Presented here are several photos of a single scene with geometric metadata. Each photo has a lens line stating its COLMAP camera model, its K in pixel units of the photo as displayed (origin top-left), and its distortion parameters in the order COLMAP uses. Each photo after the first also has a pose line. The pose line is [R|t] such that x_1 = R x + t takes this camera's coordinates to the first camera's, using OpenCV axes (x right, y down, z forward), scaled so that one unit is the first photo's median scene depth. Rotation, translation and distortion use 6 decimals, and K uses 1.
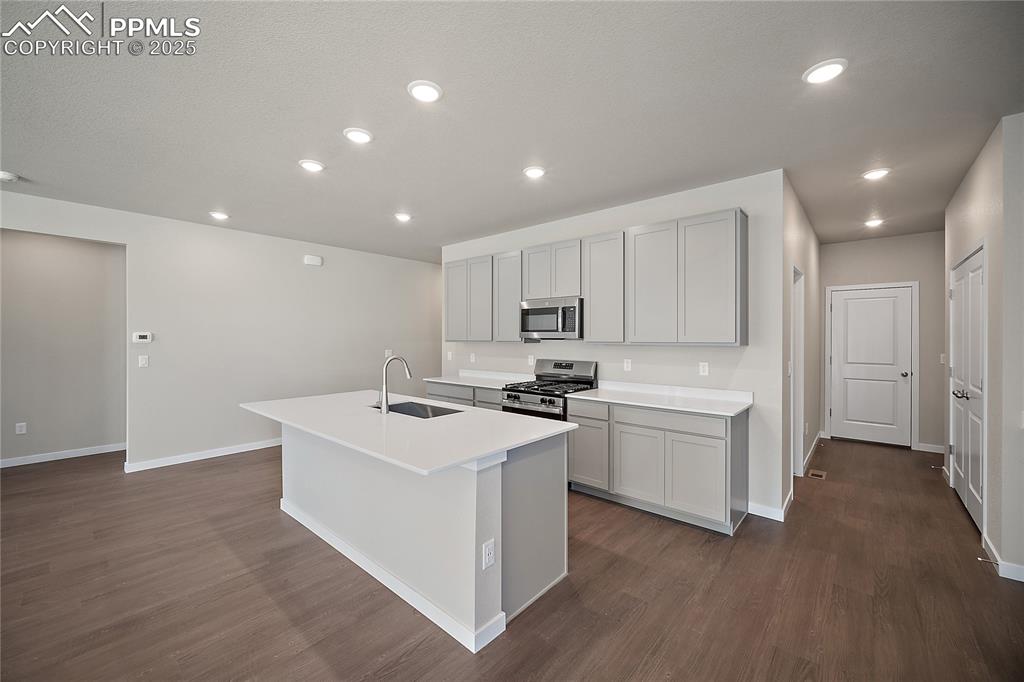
lens RADIAL K [[389.2, 0, 511.9], [0, 389.2, 344.2], [0, 0, 1]] dist [-0.001649, -0.000132]
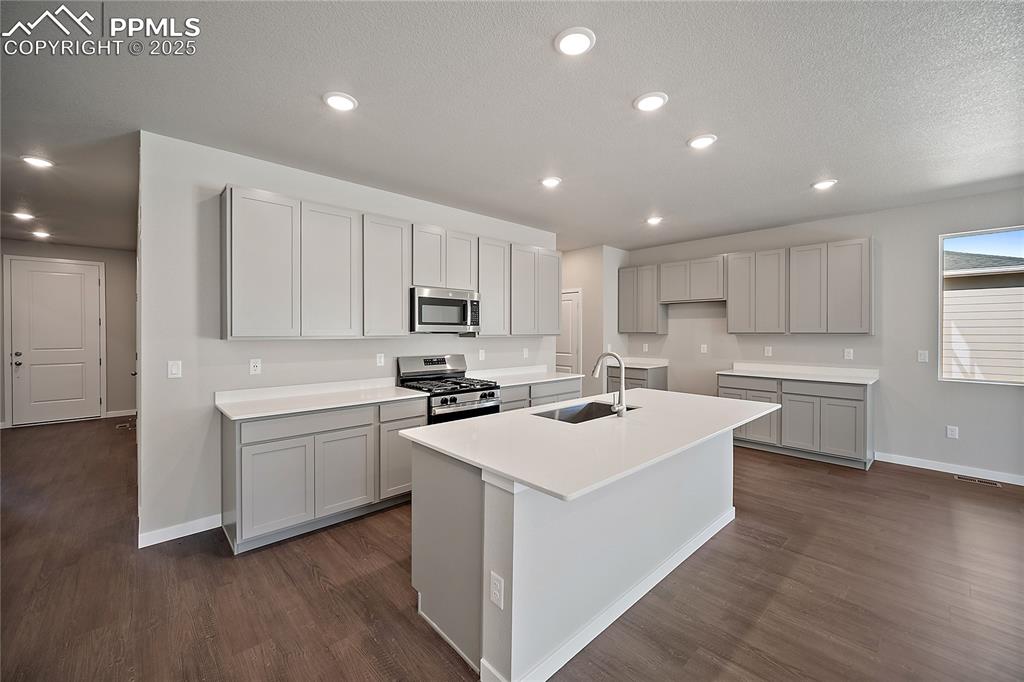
lens RADIAL K [[401.7, 0, 513.0], [0, 401.7, 328.1], [0, 0, 1]] dist [0.012781, 0.000034]
pose [[0.116775, 0.007086, 0.993133, -0.871994], [0.016663, 0.999820, -0.009093, -0.013270], [-0.993019, 0.017611, 0.116635, 0.772417]]
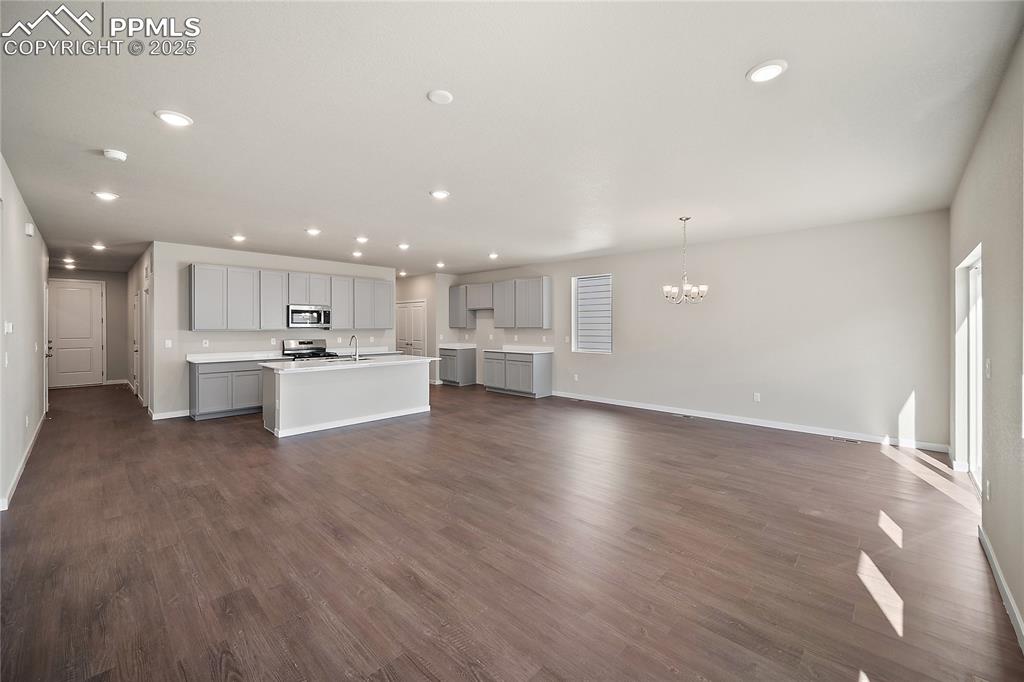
lens RADIAL K [[407.1, 0, 510.4], [0, 407.1, 323.0], [0, 0, 1]] dist [0.013269, 0.000077]
pose [[0.066950, 0.007298, 0.997730, -1.801884], [0.017027, 0.999819, -0.008456, -0.002454], [-0.997611, 0.017554, 0.066814, -0.047180]]
